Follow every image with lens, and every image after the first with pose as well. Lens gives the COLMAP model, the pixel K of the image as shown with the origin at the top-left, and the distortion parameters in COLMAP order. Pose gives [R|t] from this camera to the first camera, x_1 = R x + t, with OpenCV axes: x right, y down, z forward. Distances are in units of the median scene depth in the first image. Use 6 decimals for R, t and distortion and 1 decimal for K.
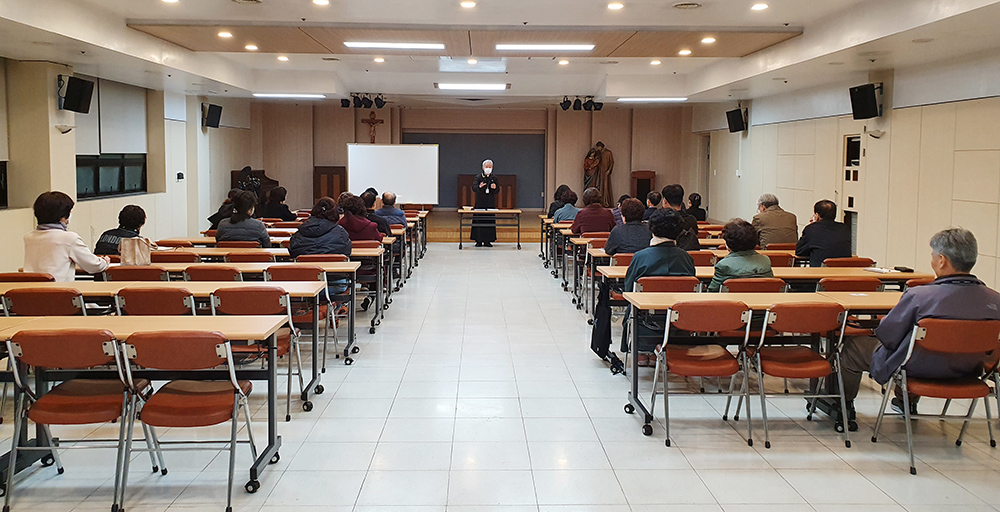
lens RADIAL K [[802.0, 0, 500.0], [0, 802.0, 256.0], [0, 0, 1]] dist [0.000044, -0.003782]
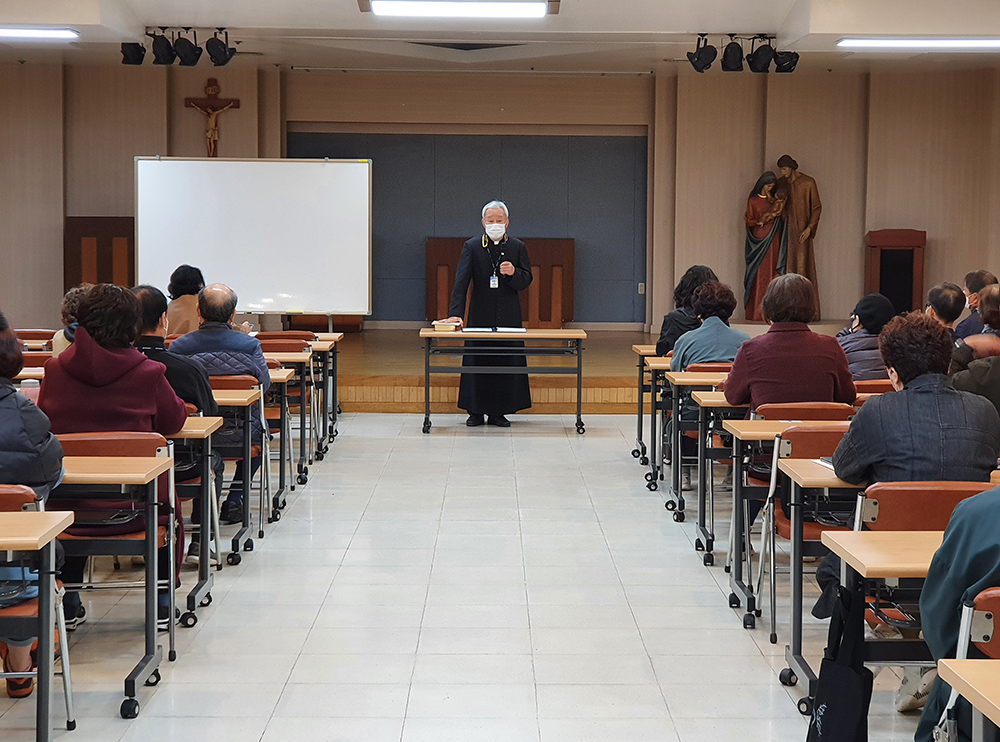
lens RADIAL K [[1806.3, 0, 500.0], [0, 1806.3, 371.0], [0, 0, 1]] dist [0.009613, 0.091951]
pose [[0.999721, 0.003075, -0.023435, 0.005922], [-0.003728, 0.999605, -0.027845, -0.014313], [0.023341, 0.027925, 0.999337, 0.142494]]
